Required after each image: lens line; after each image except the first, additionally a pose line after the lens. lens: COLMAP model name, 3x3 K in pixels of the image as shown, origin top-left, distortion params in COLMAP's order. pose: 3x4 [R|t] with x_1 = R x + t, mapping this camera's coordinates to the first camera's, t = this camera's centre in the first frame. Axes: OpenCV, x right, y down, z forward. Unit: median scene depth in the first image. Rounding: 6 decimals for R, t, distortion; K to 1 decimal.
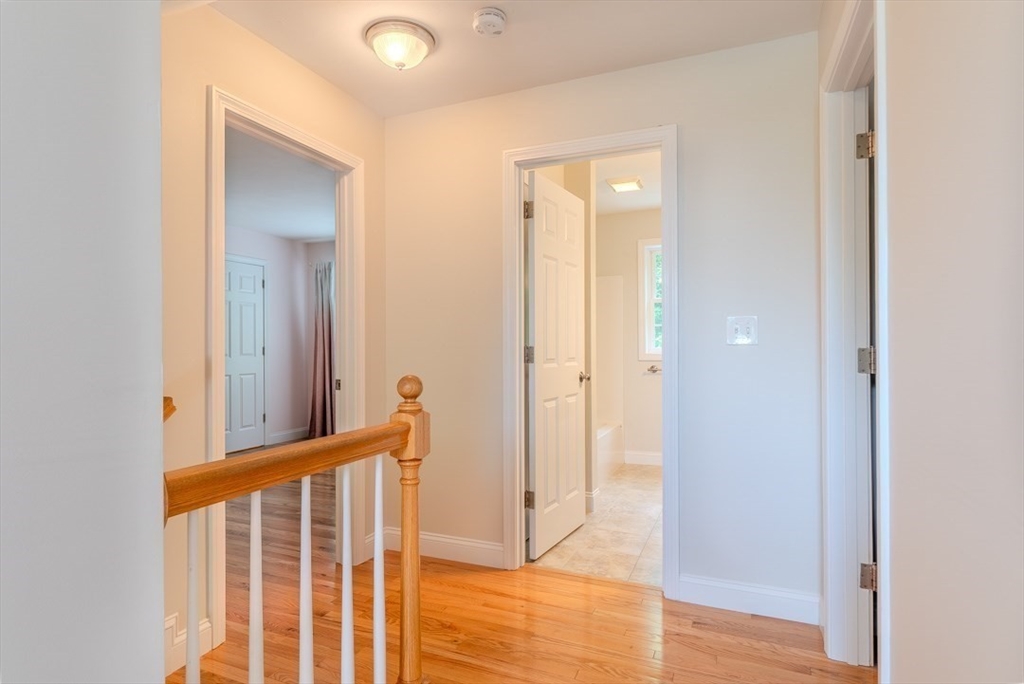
lens RADIAL K [[526.3, 0, 512.0], [0, 526.3, 342.0], [0, 0, 1]] dist [-0.001783, 0.000460]
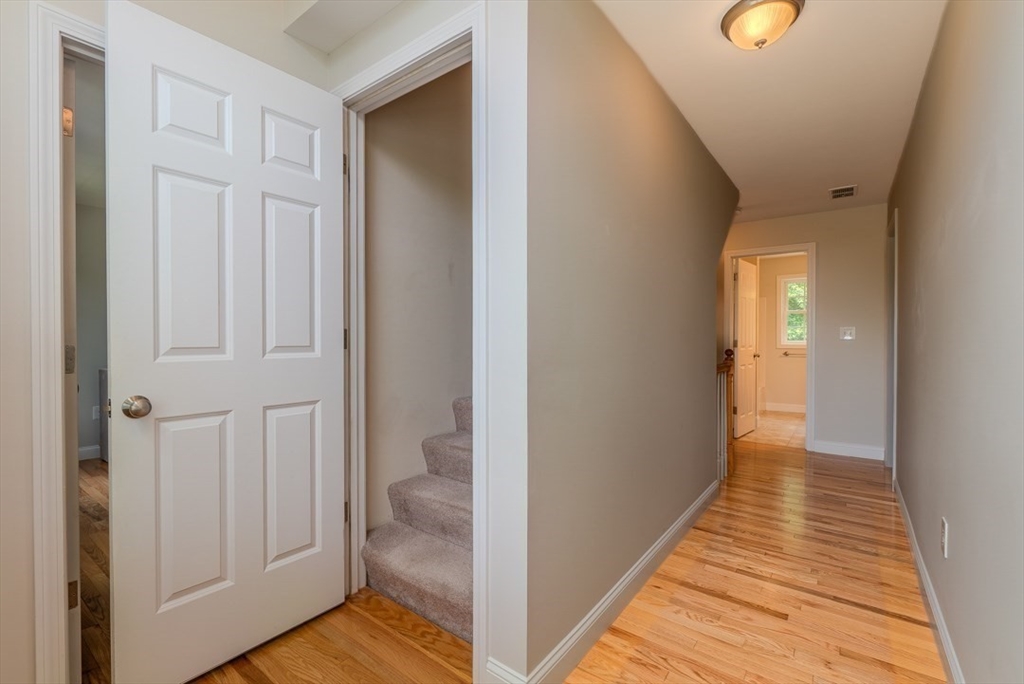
lens RADIAL K [[446.7, 0, 498.7], [0, 446.7, 341.5], [0, 0, 1]] dist [-0.008956, 0.000101]
pose [[0.966585, 0.002492, -0.256334, -0.442667], [0.001214, 0.999897, 0.014297, -0.013287], [0.256343, -0.014130, 0.966483, -1.039129]]
